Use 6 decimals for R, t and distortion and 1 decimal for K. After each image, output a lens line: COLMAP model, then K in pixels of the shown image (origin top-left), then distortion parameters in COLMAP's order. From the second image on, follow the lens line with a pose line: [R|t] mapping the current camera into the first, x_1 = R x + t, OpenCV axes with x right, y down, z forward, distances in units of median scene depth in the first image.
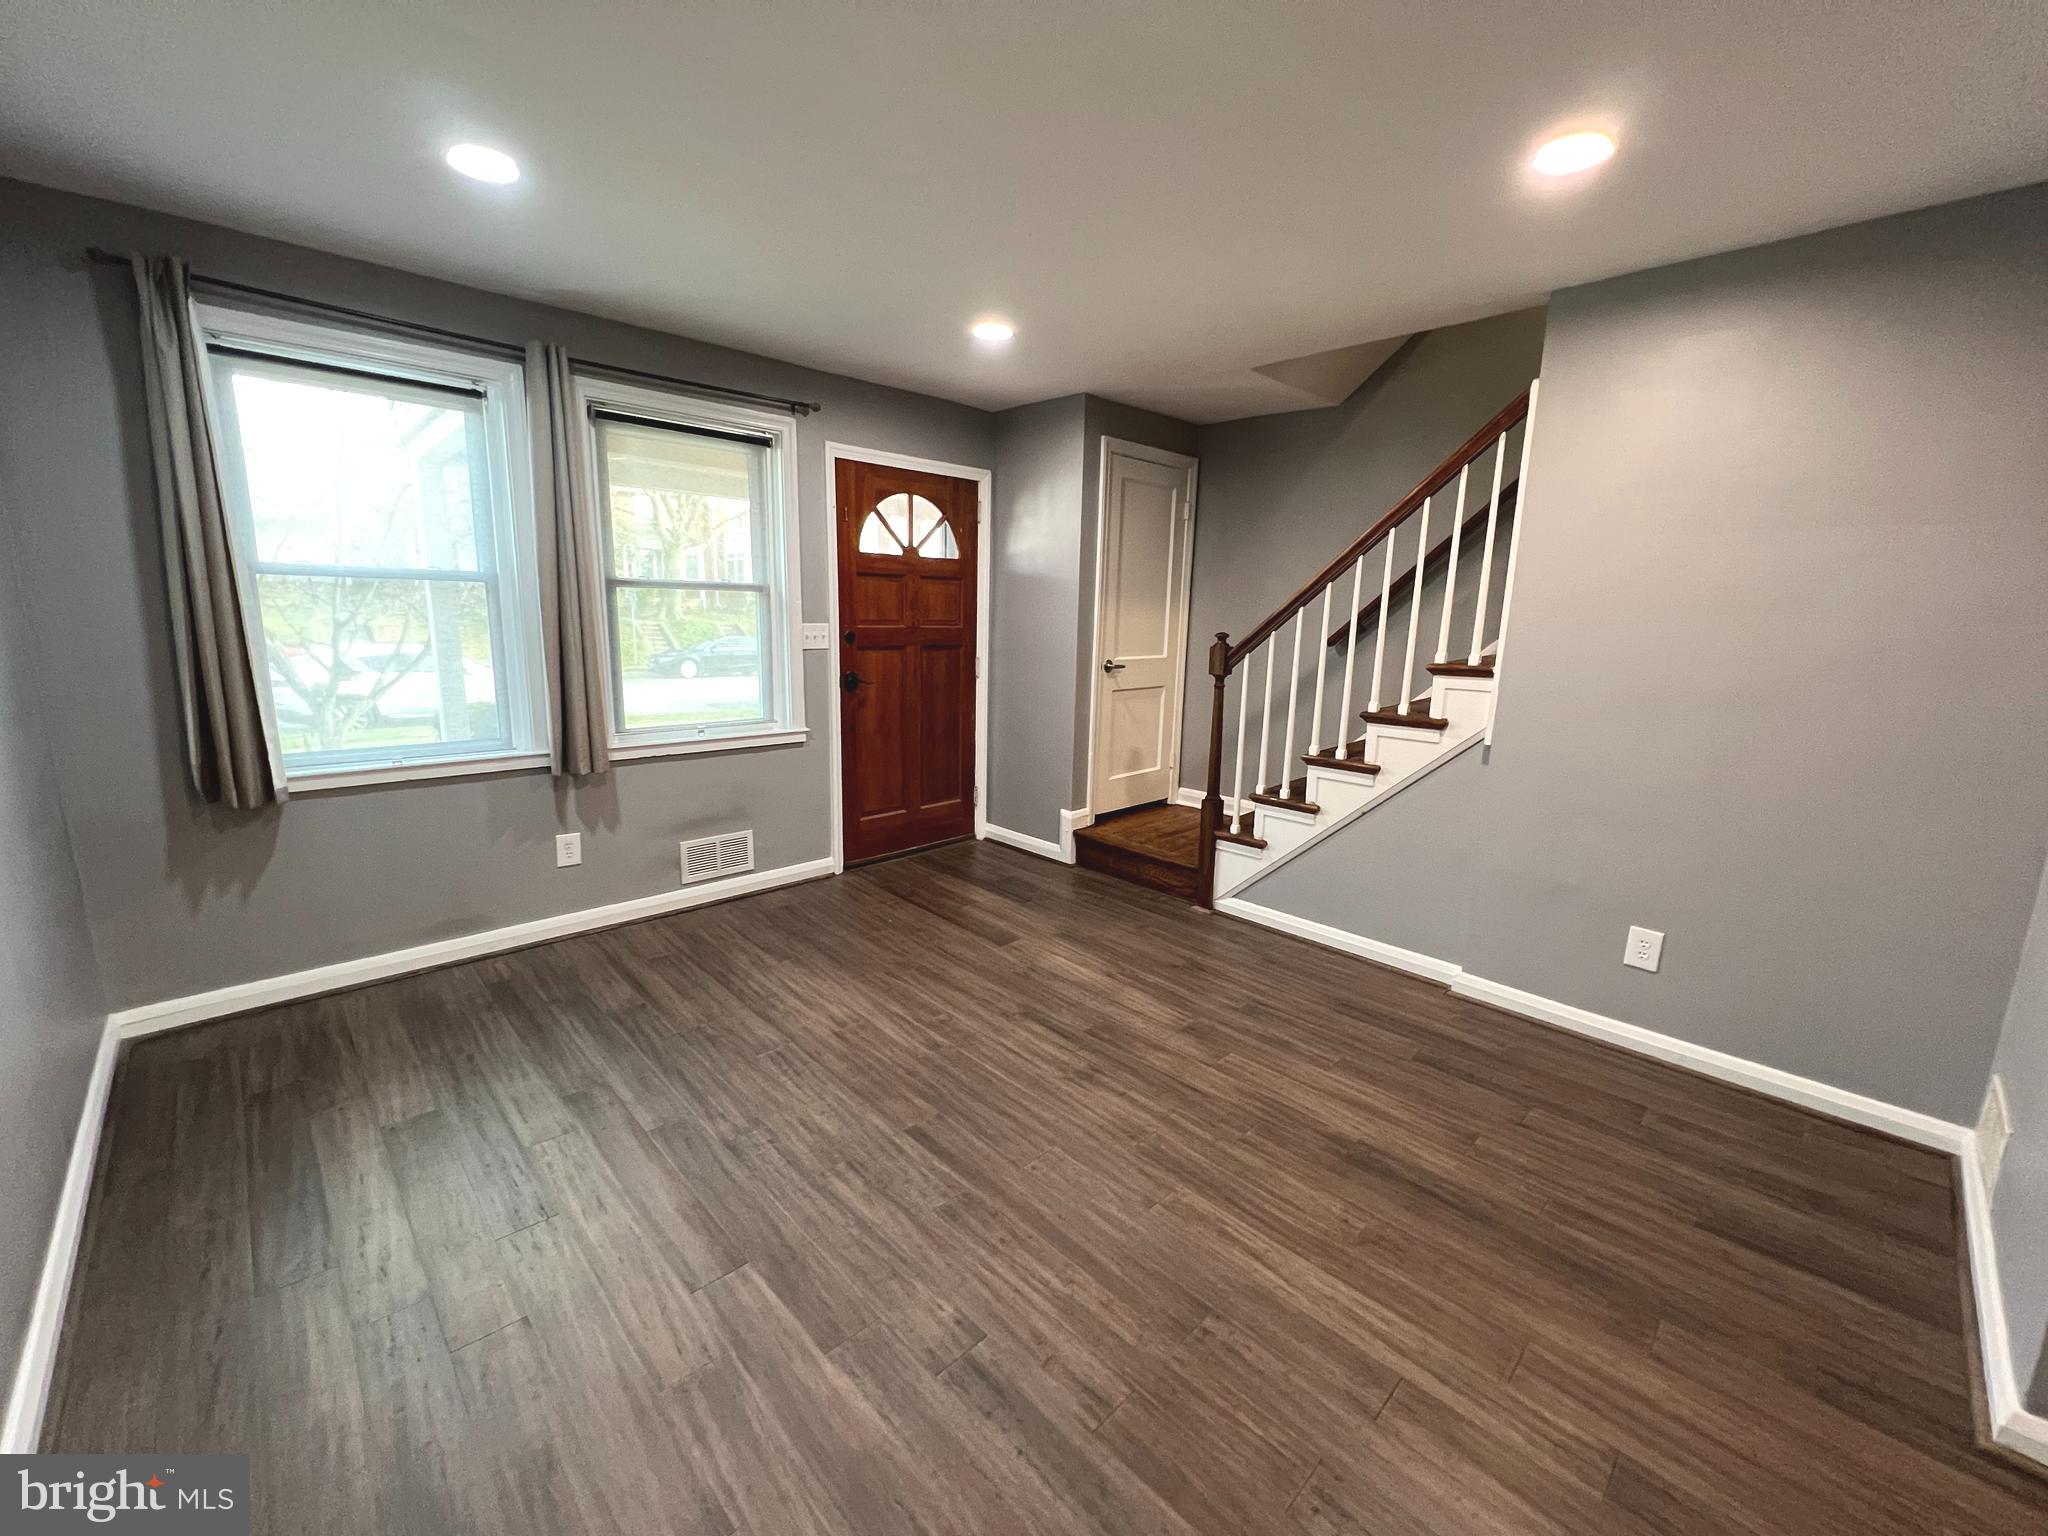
lens RADIAL K [[818.6, 0, 1024.1], [0, 818.6, 762.7], [0, 0, 1]] dist [-0.001738, 0.000353]
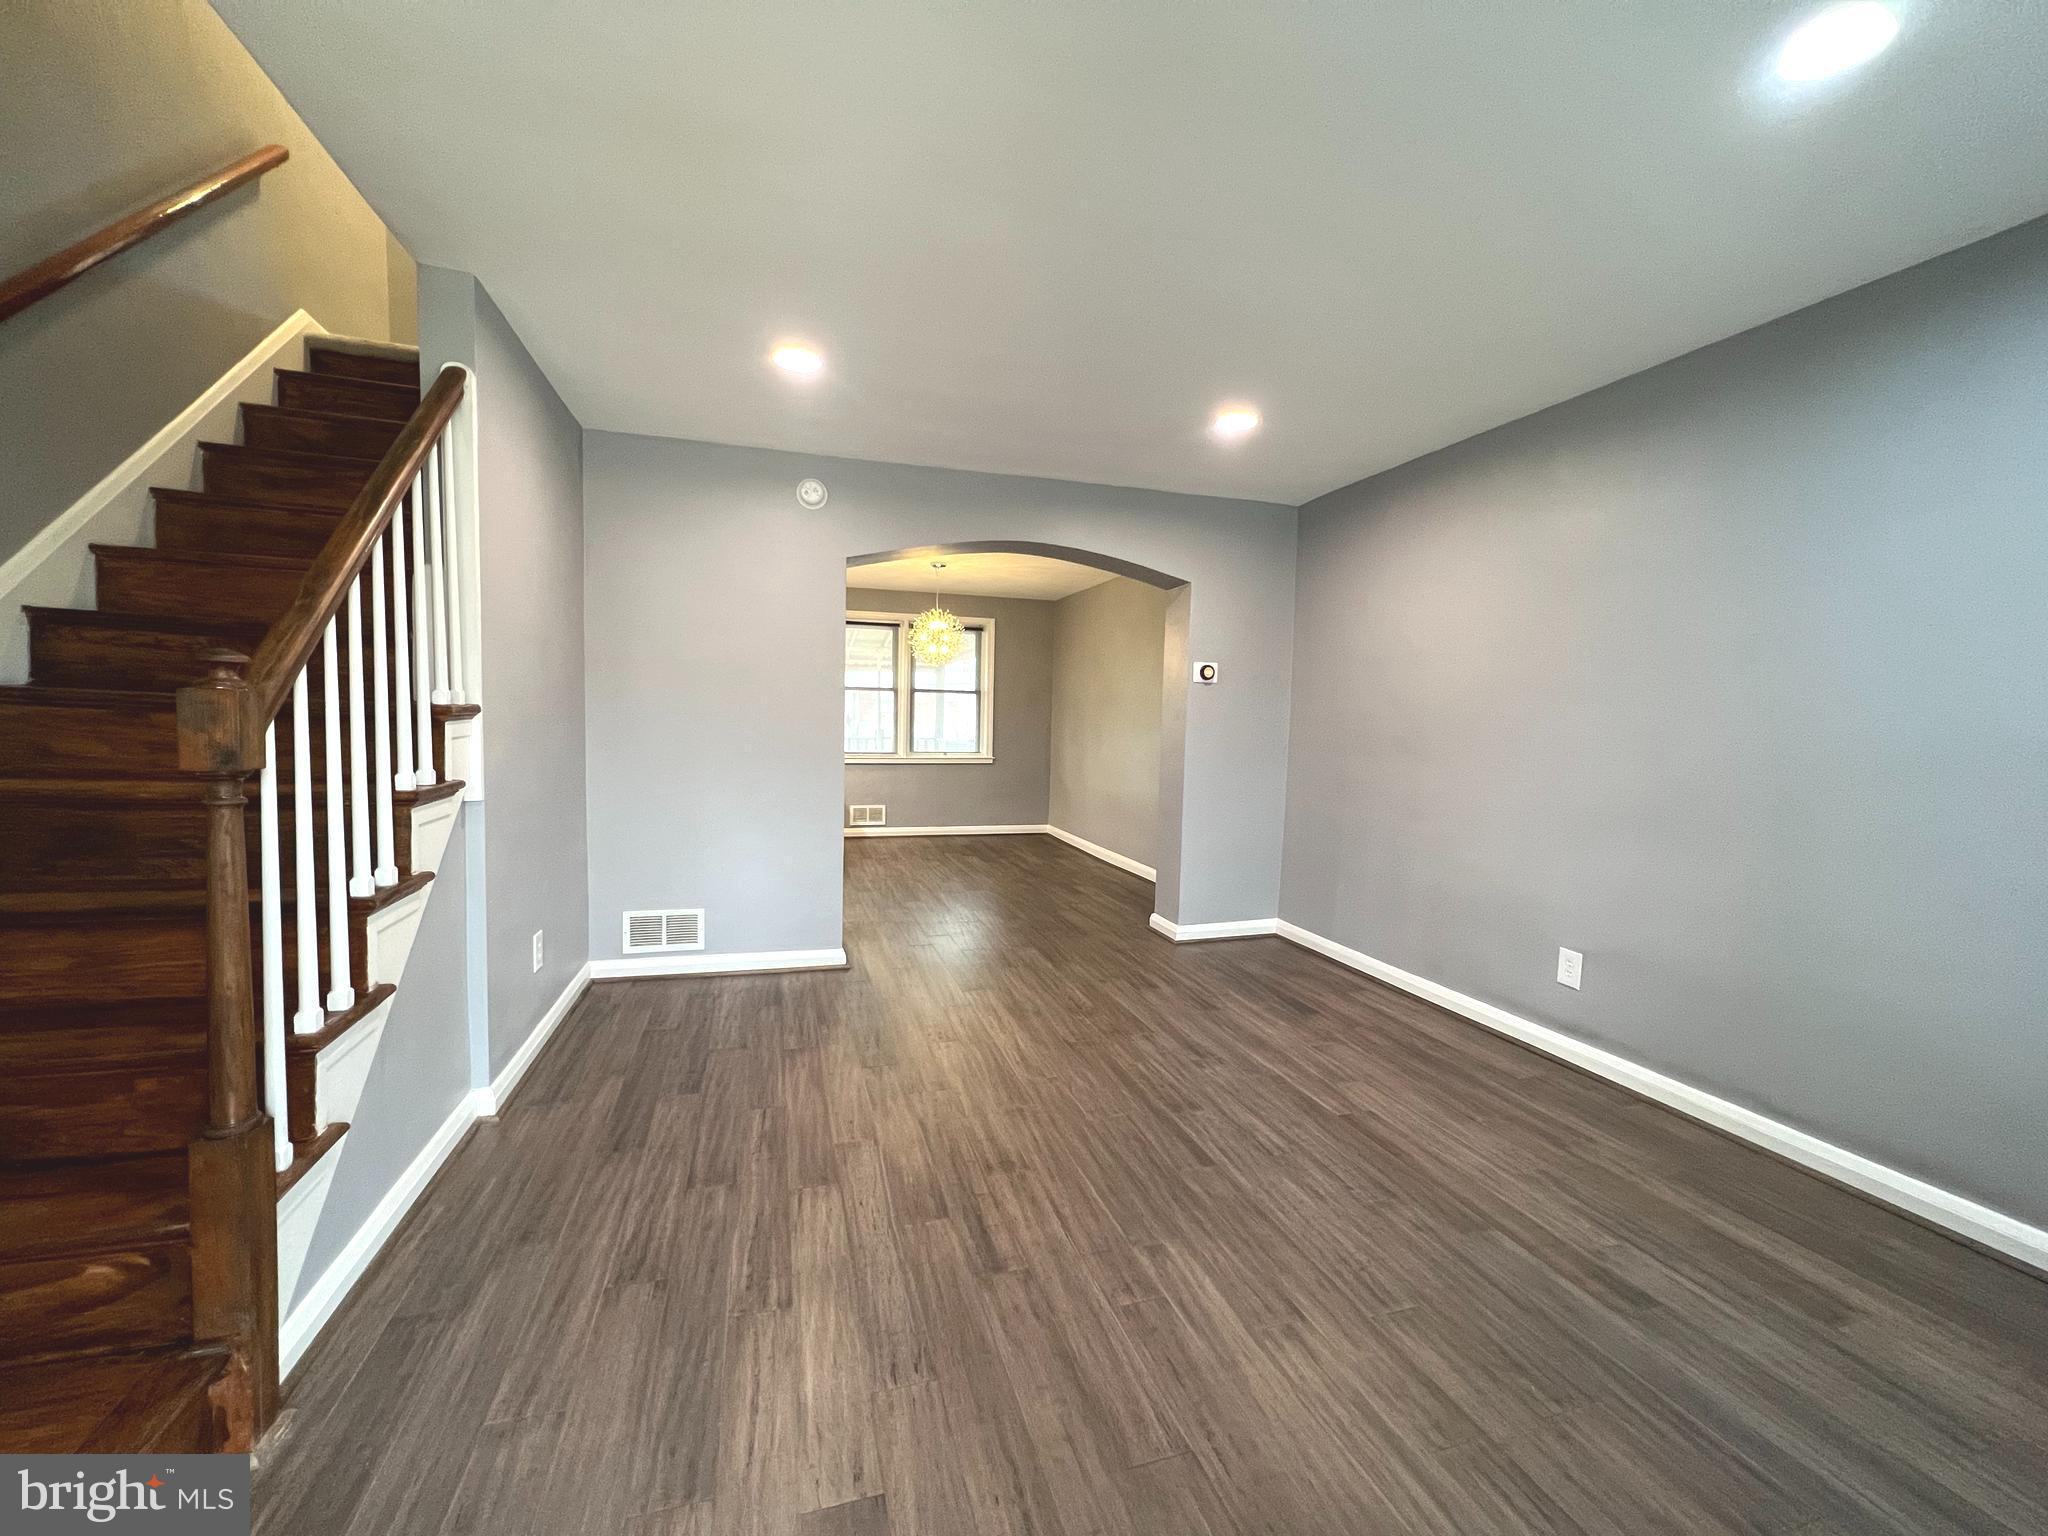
lens RADIAL K [[817.8, 0, 1024.1], [0, 817.8, 762.9], [0, 0, 1]] dist [-0.001073, 0.000062]
pose [[-0.889877, -0.068078, 0.451093, -0.259028], [0.042751, 0.972007, 0.231029, -0.207951], [-0.454193, 0.224872, -0.862056, 1.350982]]
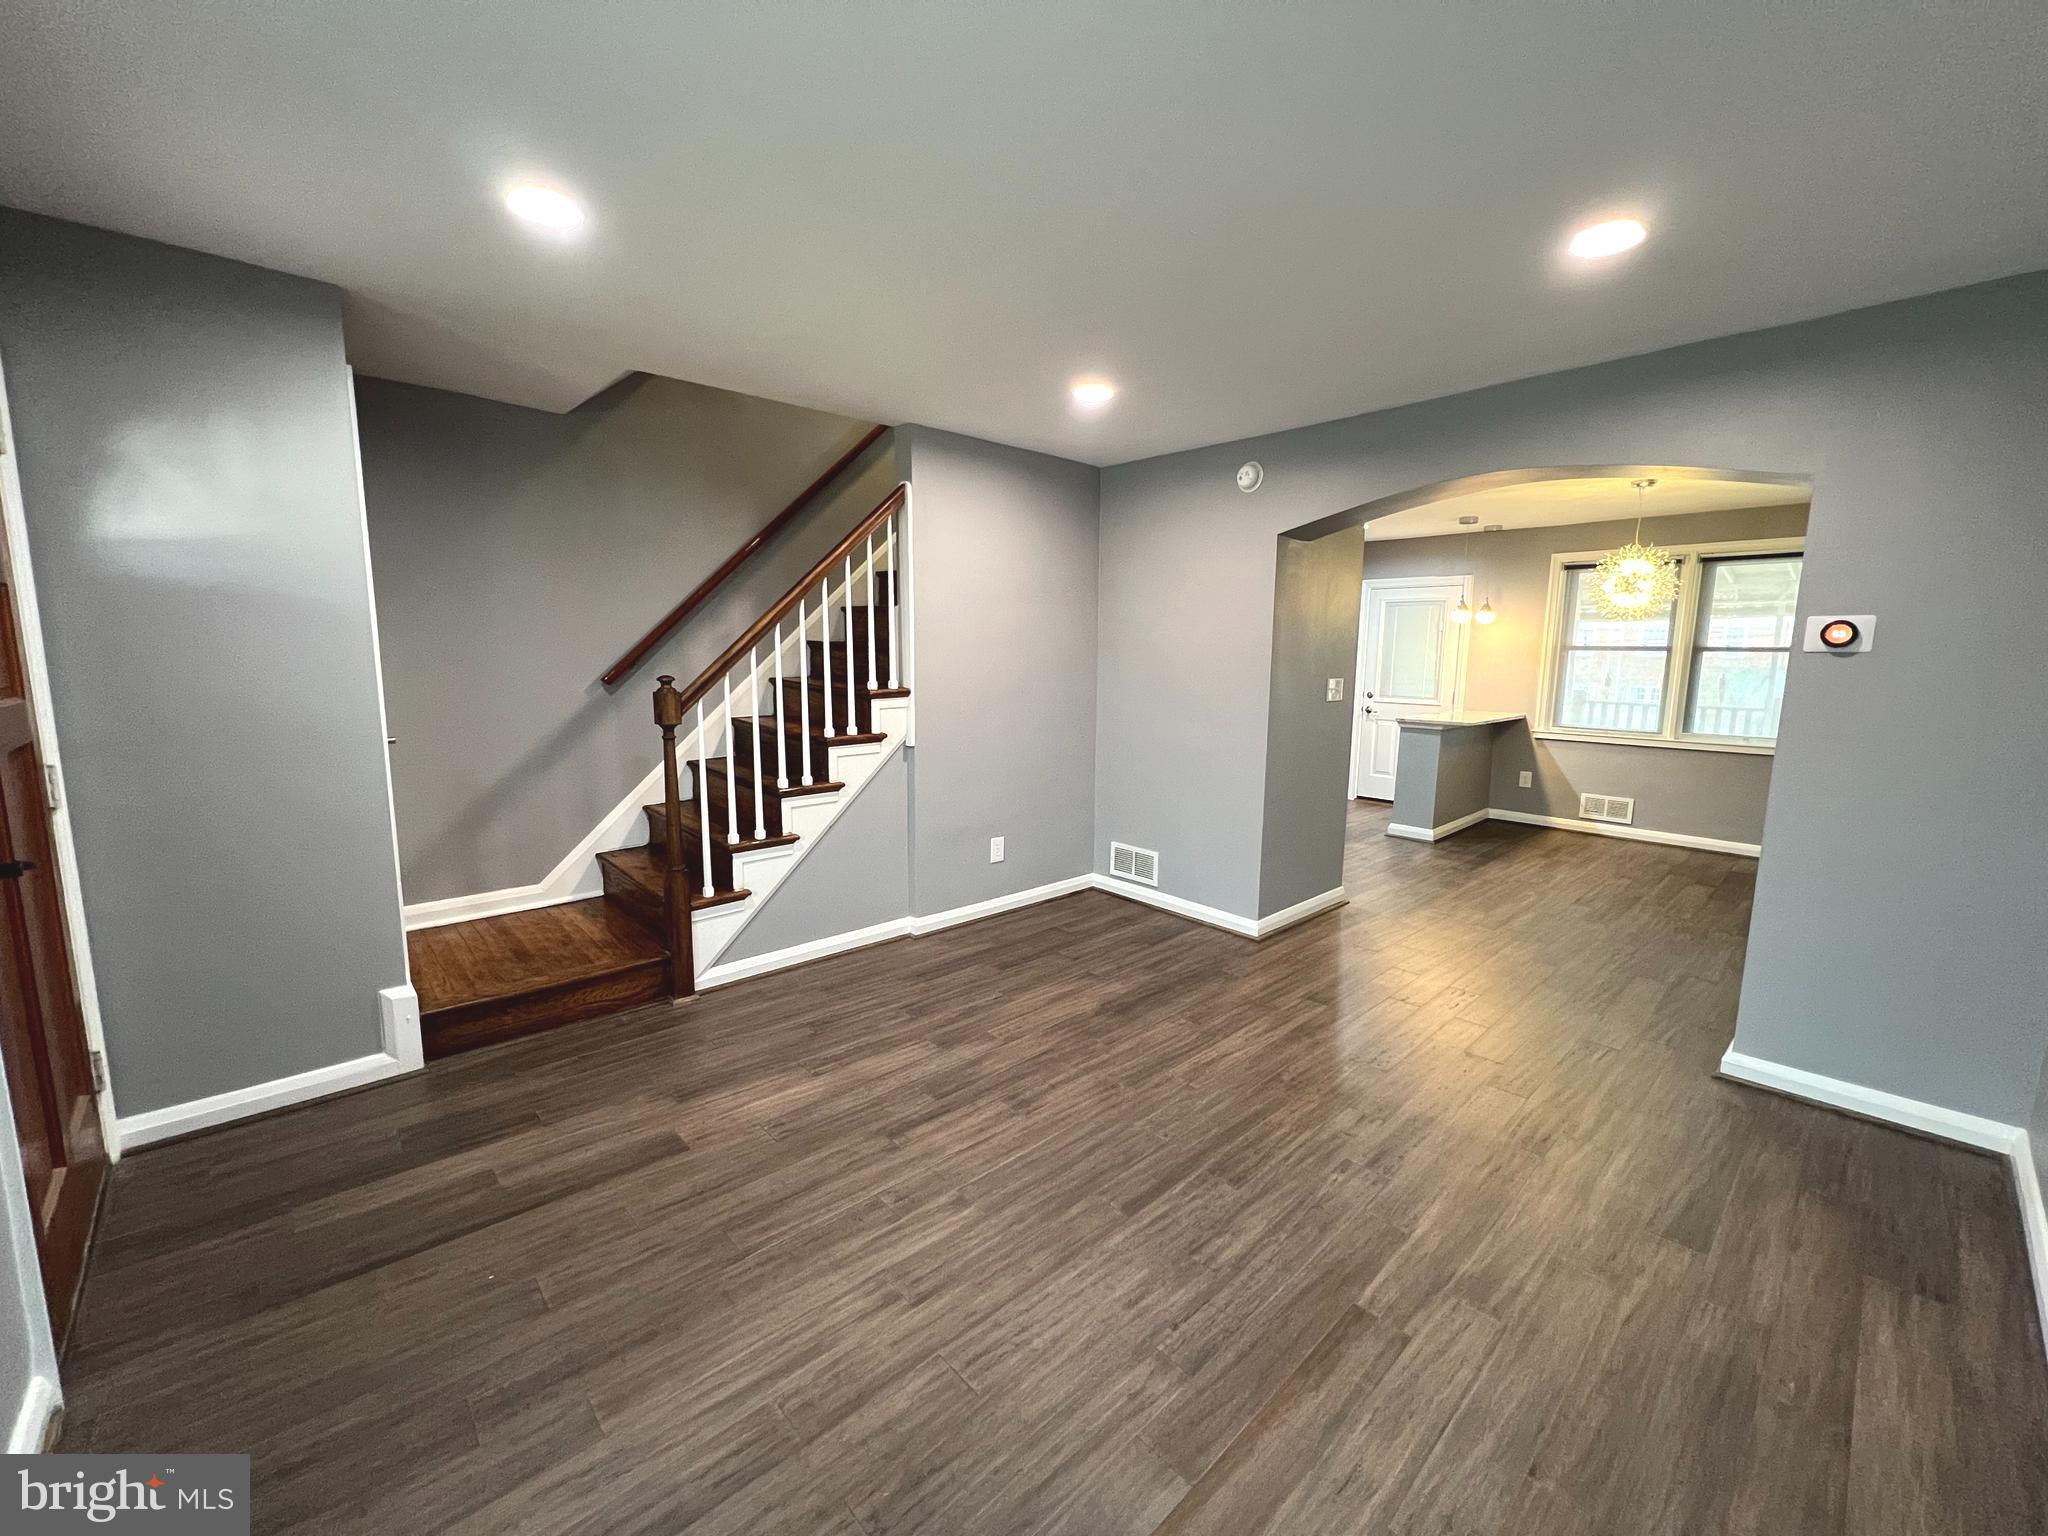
lens RADIAL K [[818.6, 0, 1024.1], [0, 818.6, 762.7], [0, 0, 1]] dist [-0.001738, 0.000353]
pose [[0.022530, -0.161199, 0.986665, -0.711474], [0.176119, 0.972121, 0.154801, -0.160030], [-0.984111, 0.170282, 0.050292, 0.706046]]
